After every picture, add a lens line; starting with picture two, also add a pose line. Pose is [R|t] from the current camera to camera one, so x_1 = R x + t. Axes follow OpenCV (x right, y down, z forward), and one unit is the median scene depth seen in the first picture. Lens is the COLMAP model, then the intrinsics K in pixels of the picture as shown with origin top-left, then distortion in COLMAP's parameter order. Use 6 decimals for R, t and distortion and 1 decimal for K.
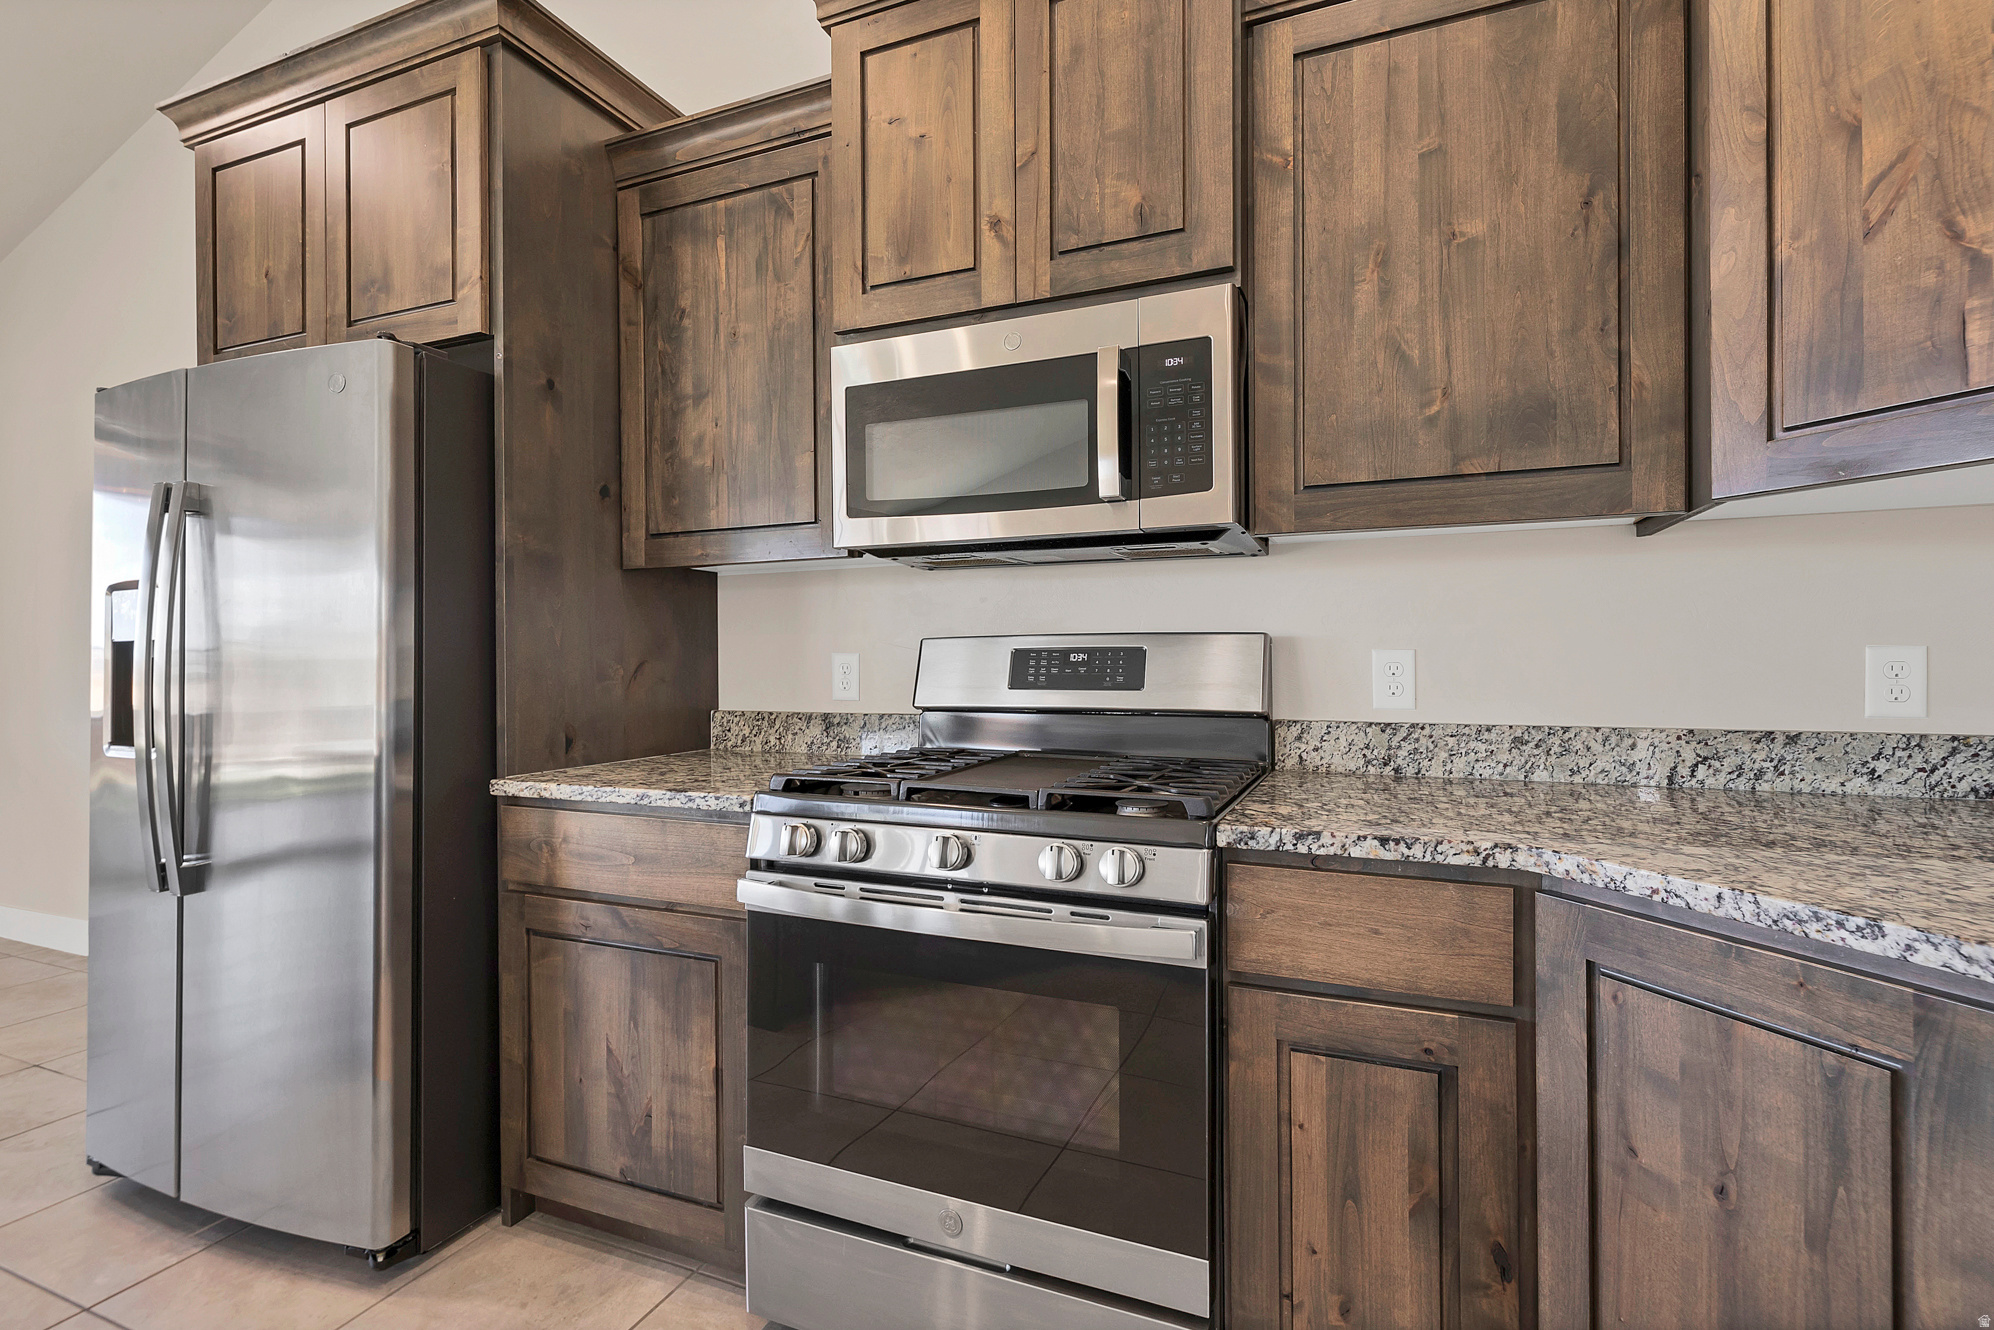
lens RADIAL K [[860.5, 0, 999.7], [0, 860.5, 632.0], [0, 0, 1]] dist [0.001141, 0.000188]
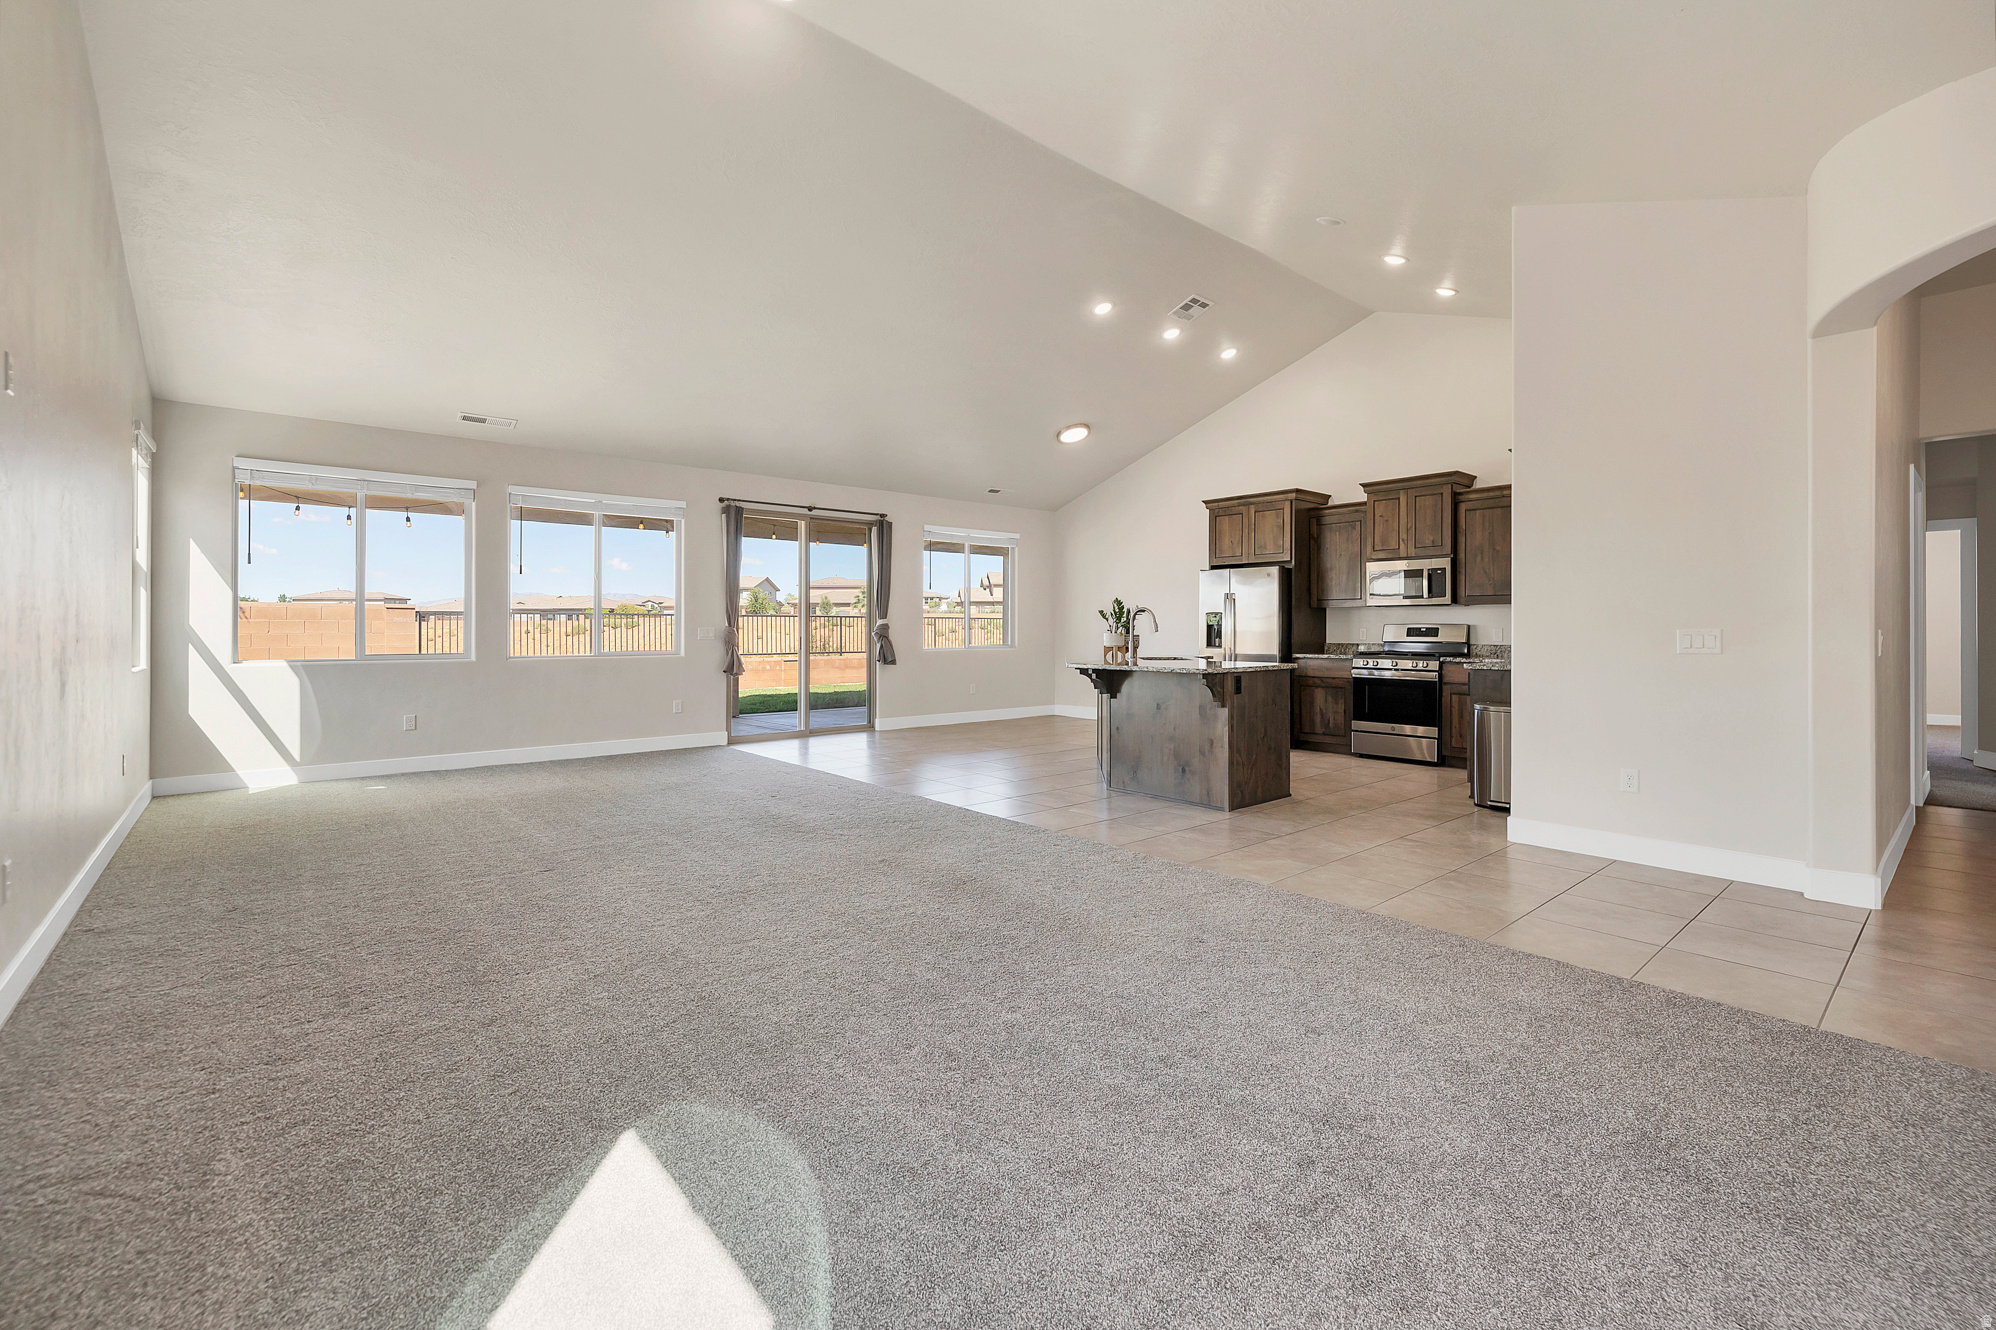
lens RADIAL K [[861.3, 0, 1064.4], [0, 861.3, 622.9], [0, 0, 1]] dist [0.001141, 0.000188]
pose [[0.901433, 0.000507, -0.432918, 0.401884], [0.000515, 0.999997, 0.002244, -0.018921], [0.432918, -0.002246, 0.901431, -4.494352]]
